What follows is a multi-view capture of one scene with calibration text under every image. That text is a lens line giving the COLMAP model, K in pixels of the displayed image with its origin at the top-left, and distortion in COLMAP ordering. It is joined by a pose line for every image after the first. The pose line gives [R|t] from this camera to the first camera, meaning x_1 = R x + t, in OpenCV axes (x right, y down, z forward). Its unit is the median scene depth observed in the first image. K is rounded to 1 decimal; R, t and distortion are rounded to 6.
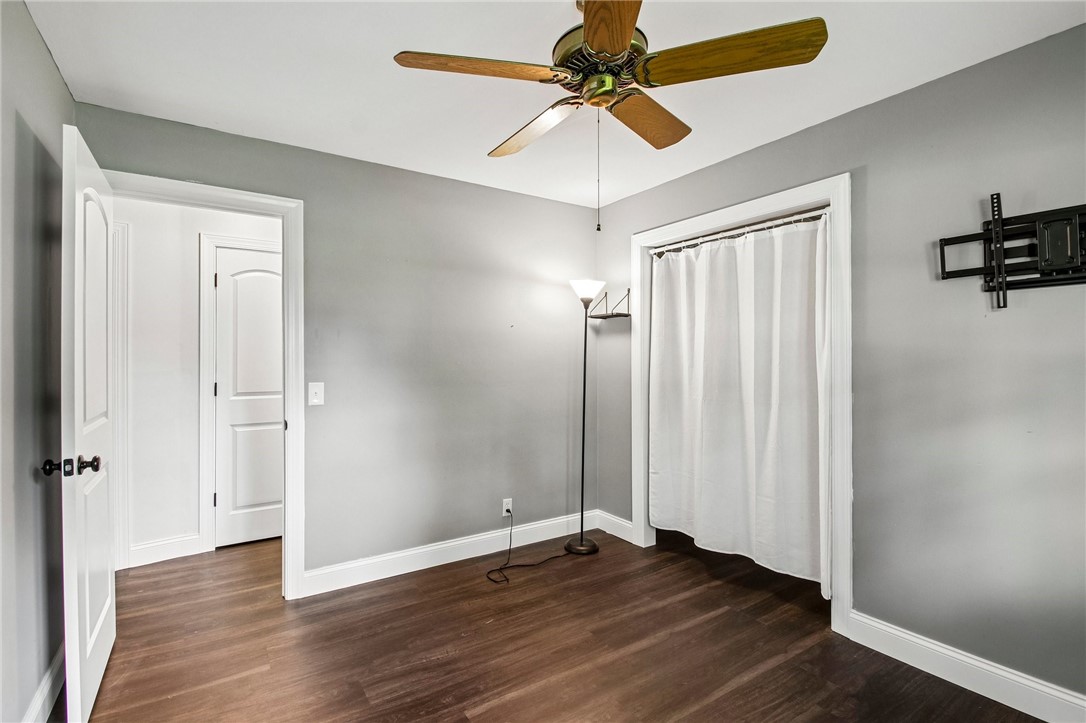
lens RADIAL K [[507.6, 0, 528.6], [0, 507.6, 356.3], [0, 0, 1]] dist [0.002053, -0.009284]
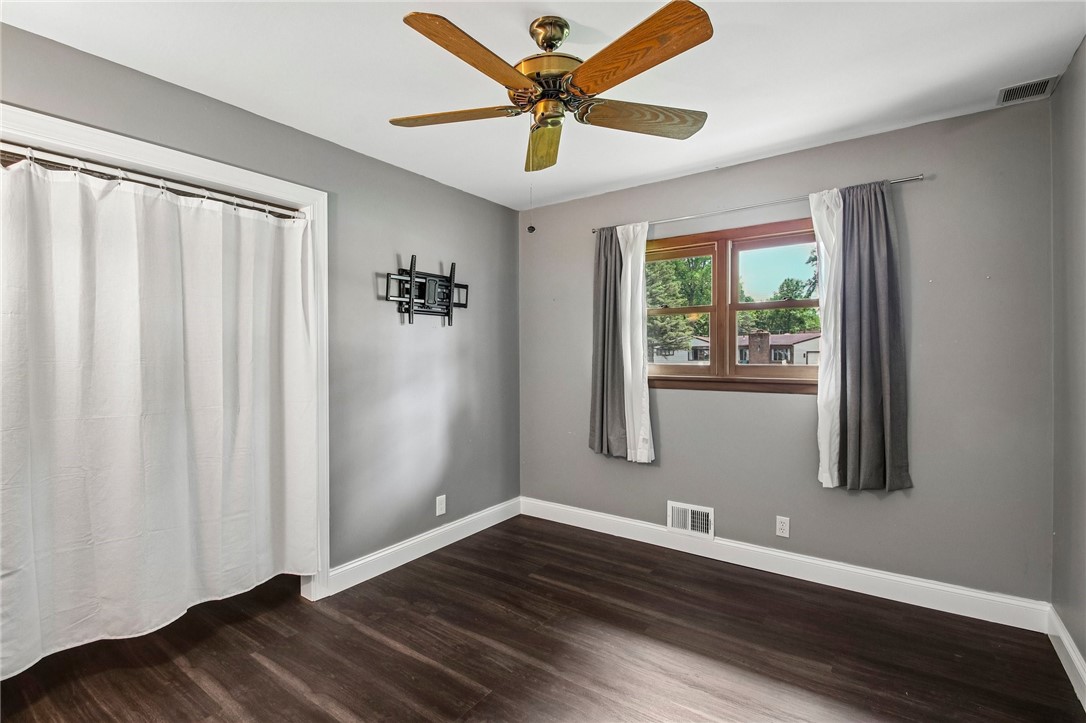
lens RADIAL K [[499.7, 0, 526.5], [0, 499.7, 355.8], [0, 0, 1]] dist [0.013327, -0.016927]
pose [[-0.360353, -0.001122, 0.932816, -0.537045], [-0.002611, 0.999997, 0.000194, 0.006005], [-0.932813, -0.002366, -0.360354, 0.888995]]
